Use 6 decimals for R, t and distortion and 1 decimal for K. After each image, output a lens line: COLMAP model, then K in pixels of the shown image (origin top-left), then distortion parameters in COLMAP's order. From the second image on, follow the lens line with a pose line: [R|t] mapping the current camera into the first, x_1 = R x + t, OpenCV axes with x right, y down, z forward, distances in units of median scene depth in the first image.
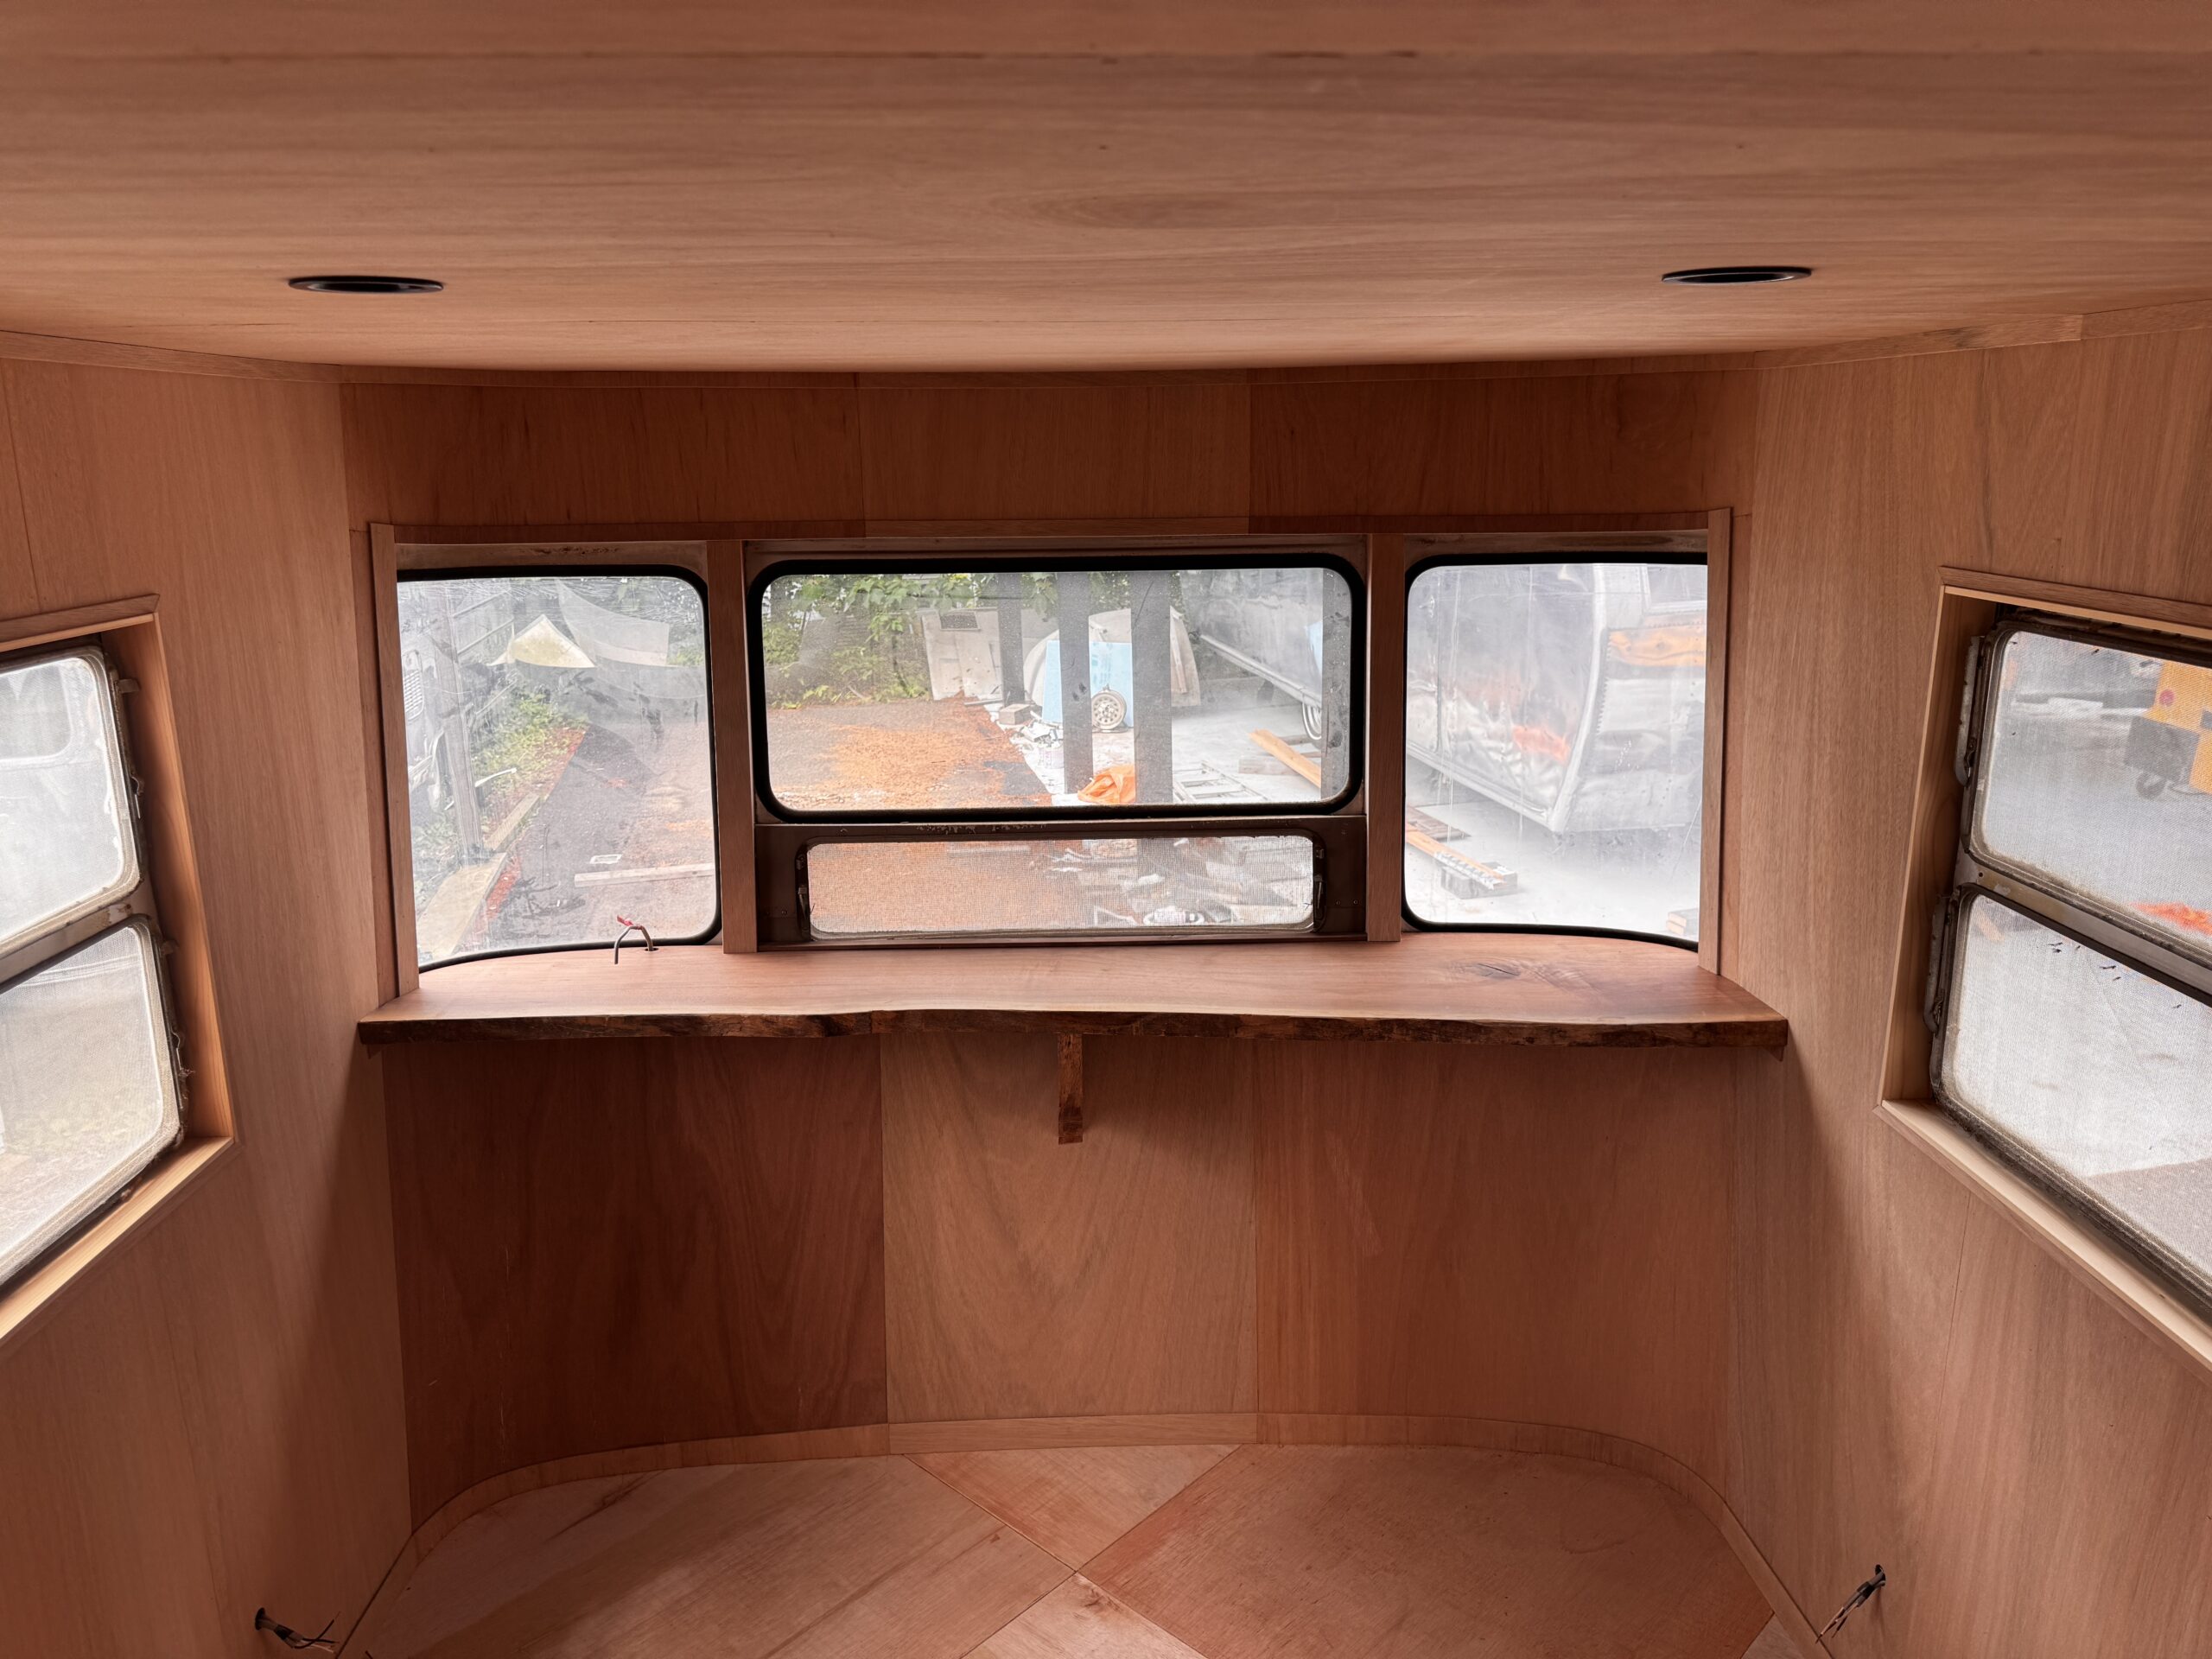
lens RADIAL K [[1530.3, 0, 1106.9], [0, 1530.3, 840.9], [0, 0, 1]] dist [0.137697, -0.250578]
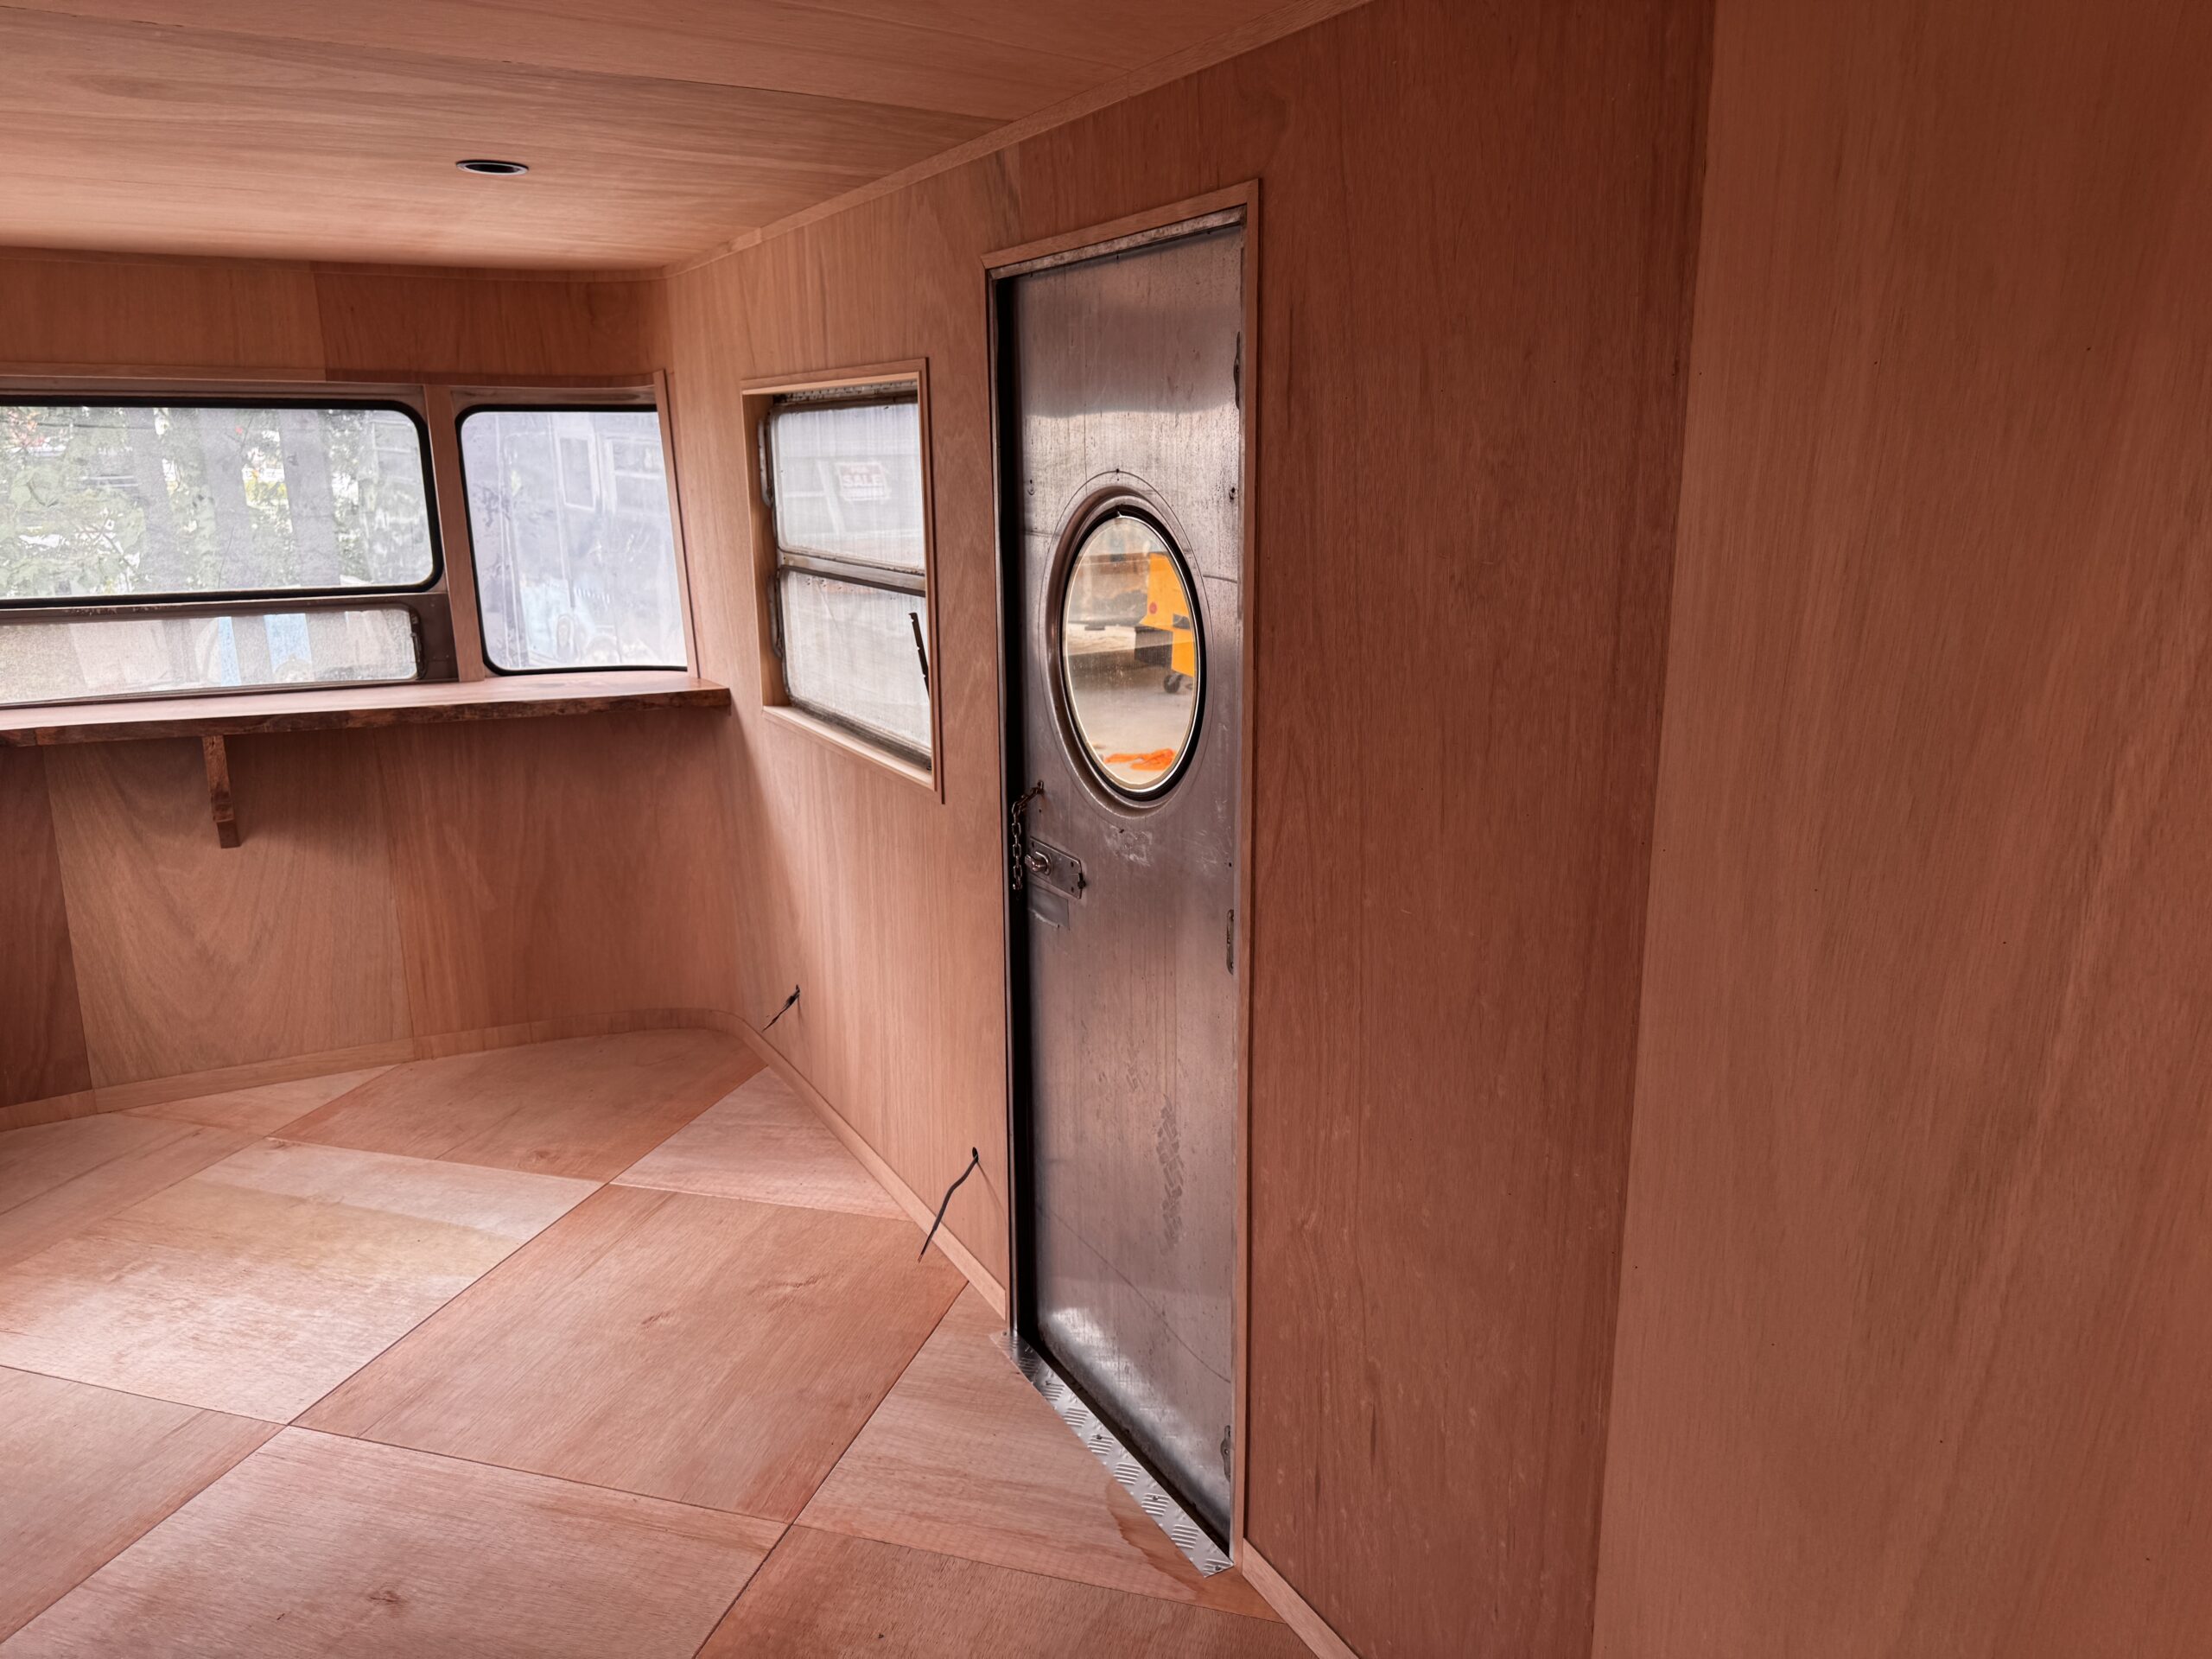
lens RADIAL K [[1535.3, 0, 1102.0], [0, 1535.3, 840.4], [0, 0, 1]] dist [0.002492, -0.004238]
pose [[0.890548, -0.100922, 0.443552, 0.056274], [0.105169, 0.994340, 0.015089, 0.244585], [-0.442564, 0.033211, 0.896122, -0.487132]]
